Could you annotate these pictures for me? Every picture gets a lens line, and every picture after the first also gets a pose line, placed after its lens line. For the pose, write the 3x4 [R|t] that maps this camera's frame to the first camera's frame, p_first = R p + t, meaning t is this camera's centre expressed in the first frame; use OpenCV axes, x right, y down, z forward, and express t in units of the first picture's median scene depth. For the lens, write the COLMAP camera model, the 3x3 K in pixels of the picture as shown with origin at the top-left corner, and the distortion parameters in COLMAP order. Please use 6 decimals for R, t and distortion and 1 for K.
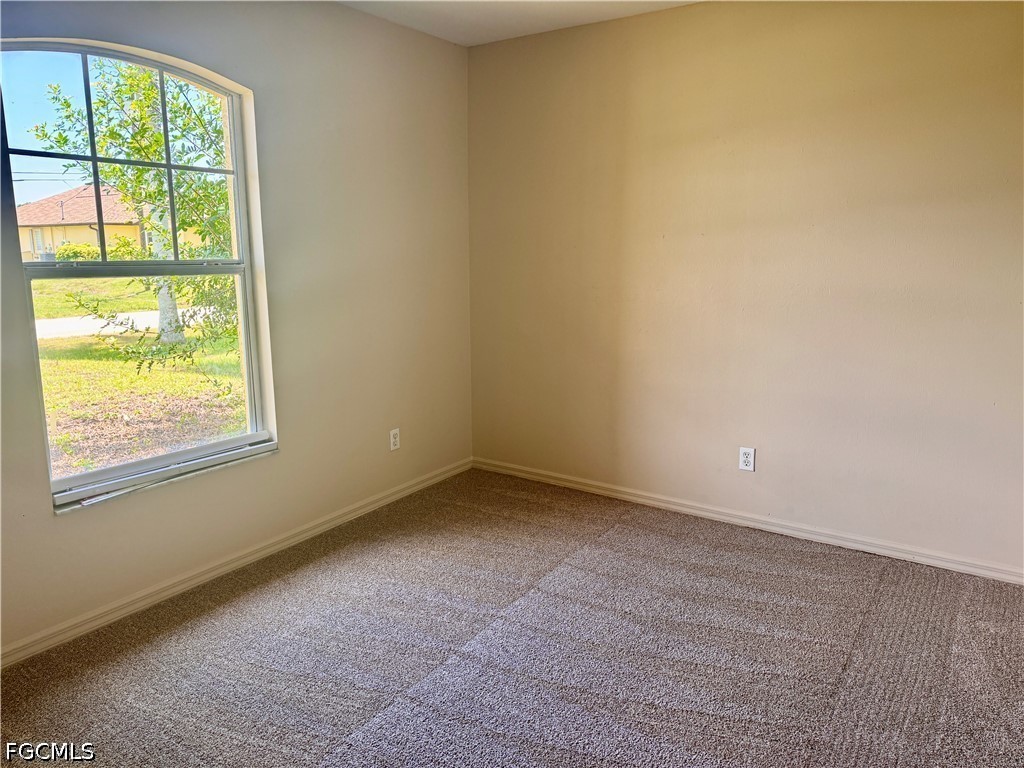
lens RADIAL K [[776.2, 0, 512.0], [0, 776.2, 384.0], [0, 0, 1]] dist [0.165836, -0.232495]
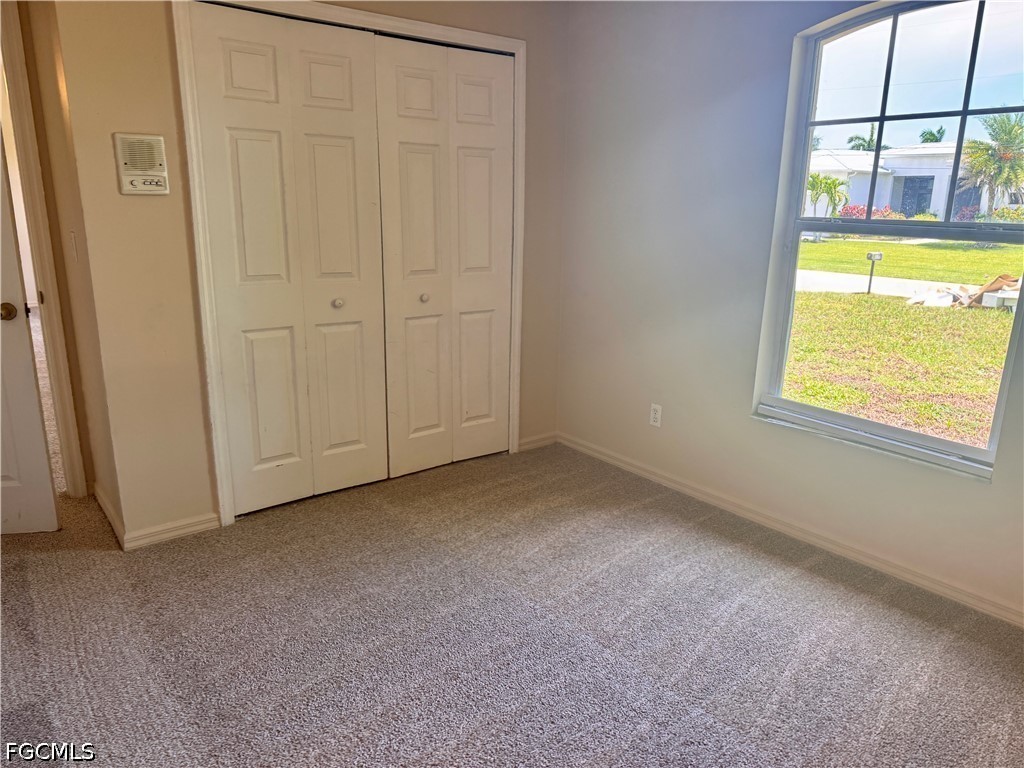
lens RADIAL K [[722.8, 0, 512.0], [0, 722.8, 384.0], [0, 0, 1]] dist [0.148449, -0.172290]
pose [[-0.336855, 0.224314, -0.914446, 0.591316], [-0.186218, 0.936151, 0.298236, -0.158401], [0.922958, 0.270748, -0.273575, 0.909789]]
